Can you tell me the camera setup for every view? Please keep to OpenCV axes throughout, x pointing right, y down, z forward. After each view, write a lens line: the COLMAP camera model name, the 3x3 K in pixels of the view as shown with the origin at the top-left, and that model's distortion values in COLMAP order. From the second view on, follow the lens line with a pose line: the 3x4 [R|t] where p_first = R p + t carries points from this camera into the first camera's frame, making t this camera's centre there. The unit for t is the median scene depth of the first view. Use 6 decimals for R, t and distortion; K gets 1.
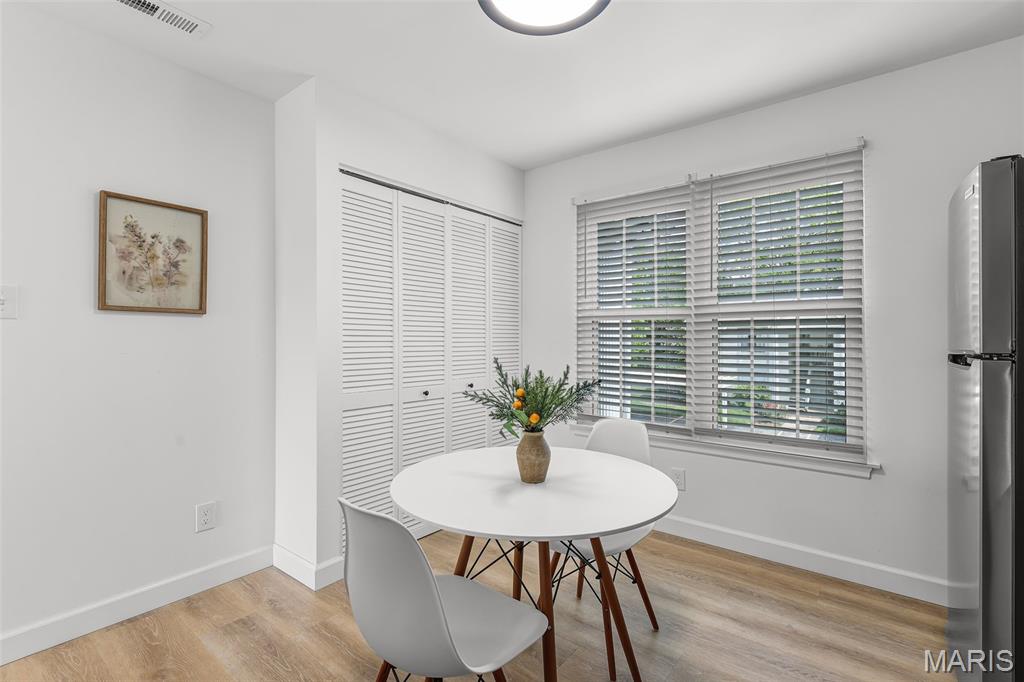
lens RADIAL K [[473.6, 0, 512.0], [0, 473.6, 332.3], [0, 0, 1]] dist [-0.003079, -0.000495]
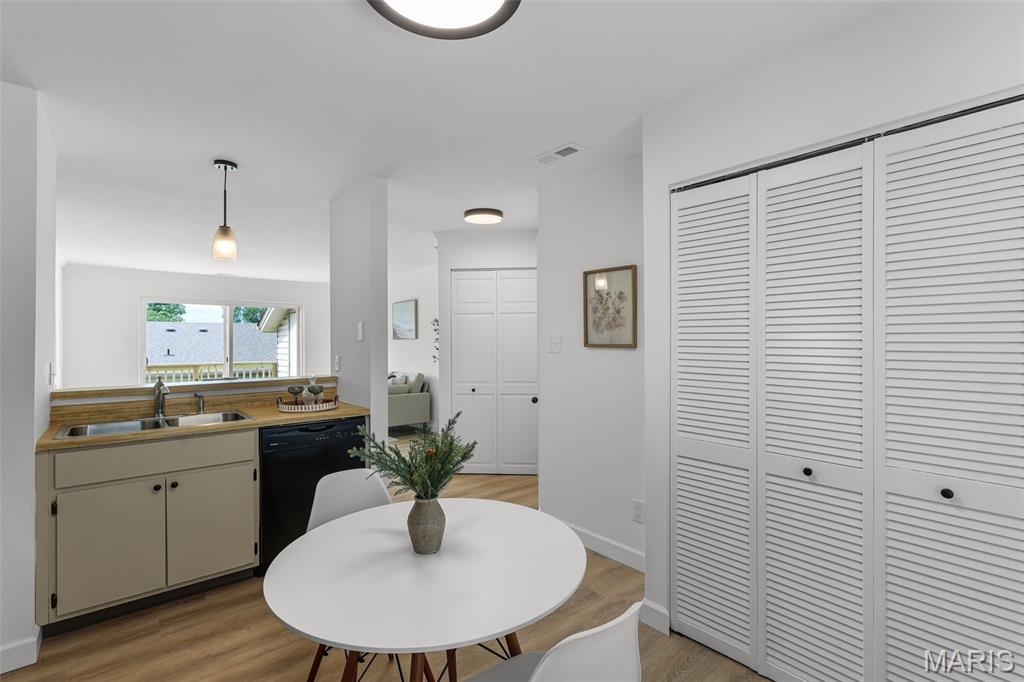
lens RADIAL K [[473.6, 0, 507.6], [0, 473.6, 341.0], [0, 0, 1]] dist [-0.003079, -0.000495]
pose [[-0.215712, -0.001109, -0.976456, 0.669793], [0.006559, 0.999975, -0.002585, -0.058013], [0.976435, -0.006962, -0.215699, 0.982678]]
